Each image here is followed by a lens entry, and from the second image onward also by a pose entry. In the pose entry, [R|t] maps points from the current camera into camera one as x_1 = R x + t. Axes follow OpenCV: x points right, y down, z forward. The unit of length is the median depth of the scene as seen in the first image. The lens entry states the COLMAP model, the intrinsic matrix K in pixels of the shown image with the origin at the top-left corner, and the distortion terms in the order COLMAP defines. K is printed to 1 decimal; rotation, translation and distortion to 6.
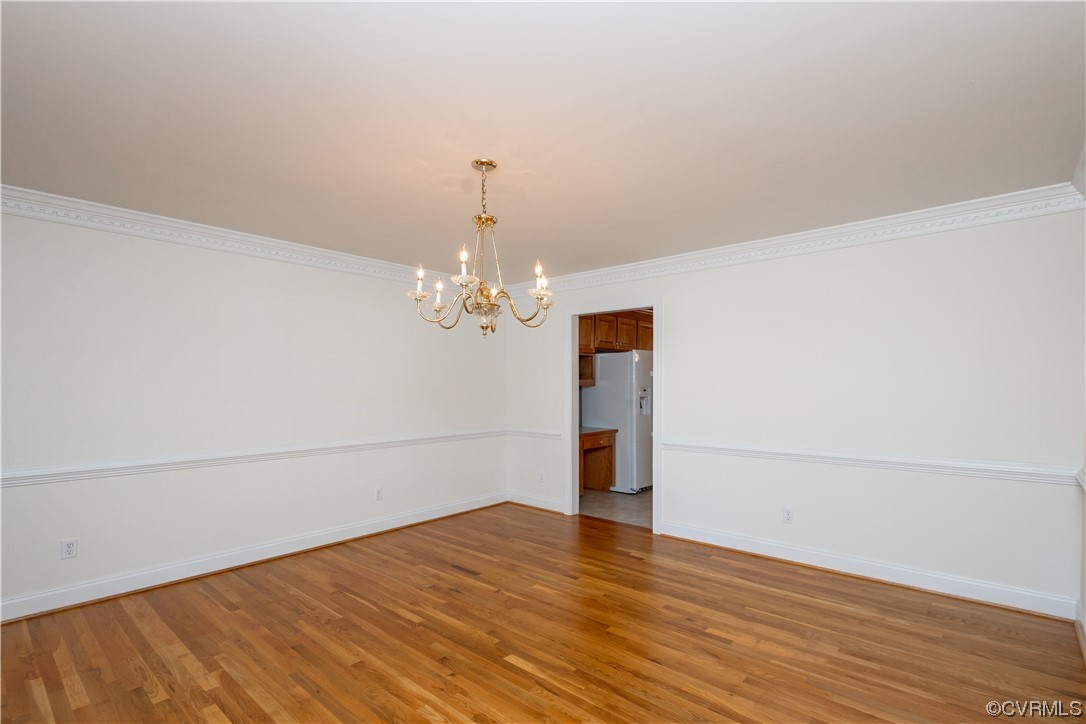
lens RADIAL K [[509.6, 0, 543.1], [0, 509.6, 354.6], [0, 0, 1]] dist [-0.000598, -0.000201]
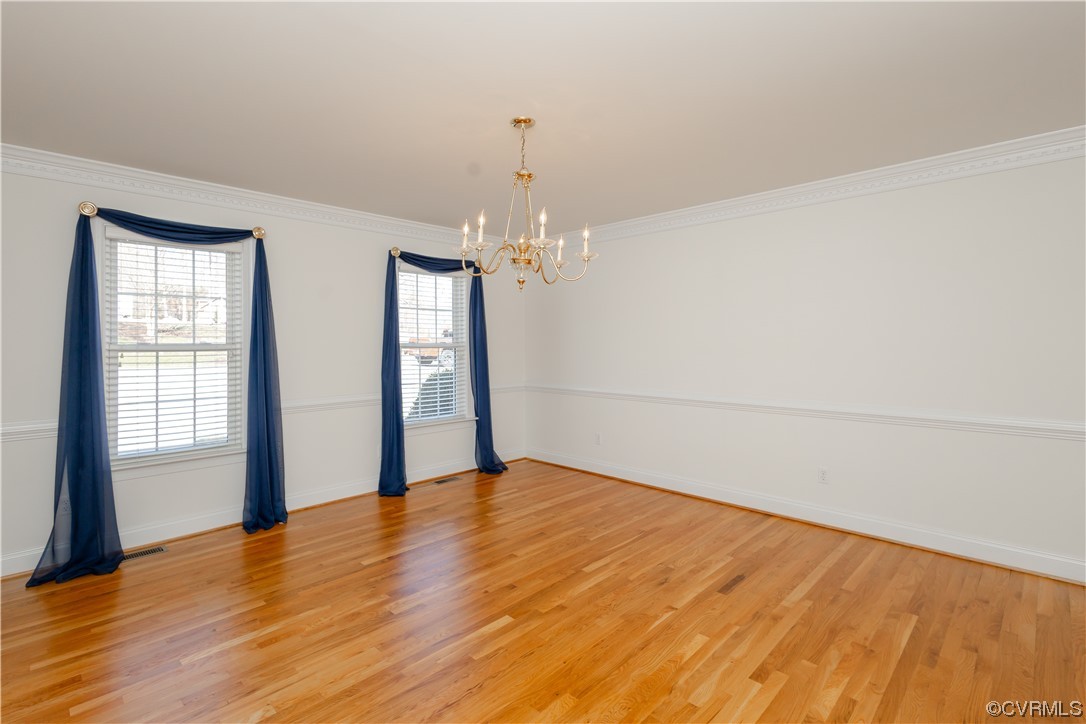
lens RADIAL K [[503.7, 0, 545.0], [0, 503.7, 359.9], [0, 0, 1]] dist [0.001035, 0.000095]
pose [[-0.049070, 0.034295, -0.998206, 0.689258], [0.064443, 0.997437, 0.031101, 0.055966], [0.996714, -0.062801, -0.051154, 0.899285]]
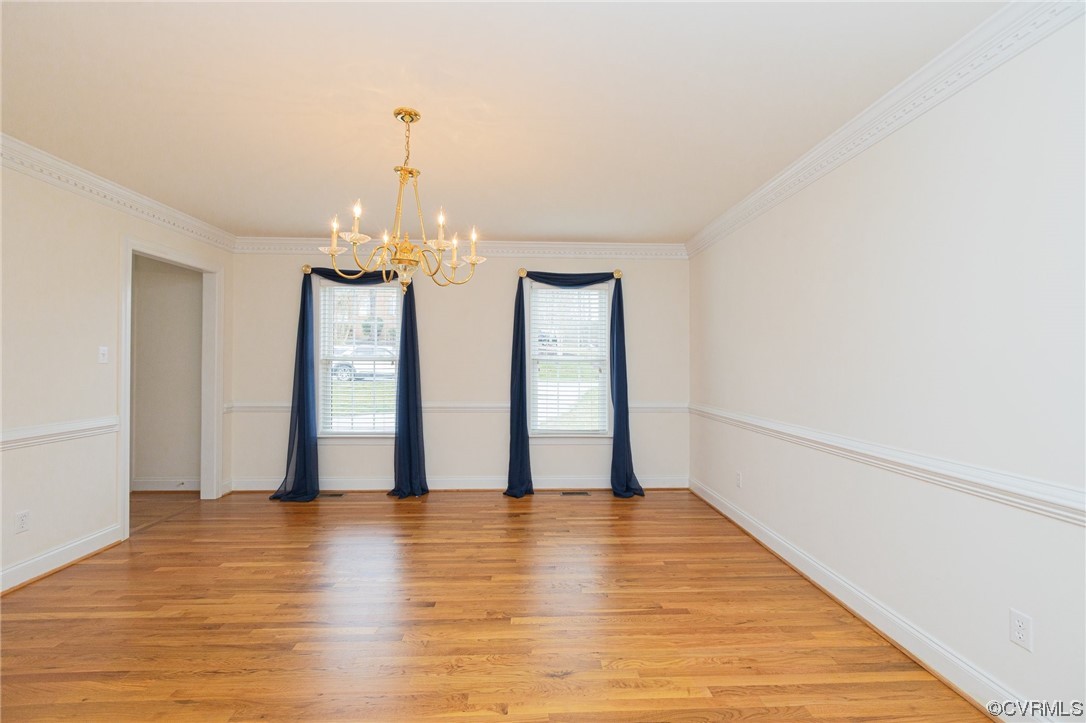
lens RADIAL K [[458.0, 0, 541.1], [0, 458.0, 377.2], [0, 0, 1]] dist [-0.010716, -0.000055]
pose [[-0.716424, 0.015334, -0.697497, 0.233657], [0.036019, 0.999238, -0.015029, 0.110838], [0.696735, -0.035890, -0.716430, 1.447652]]
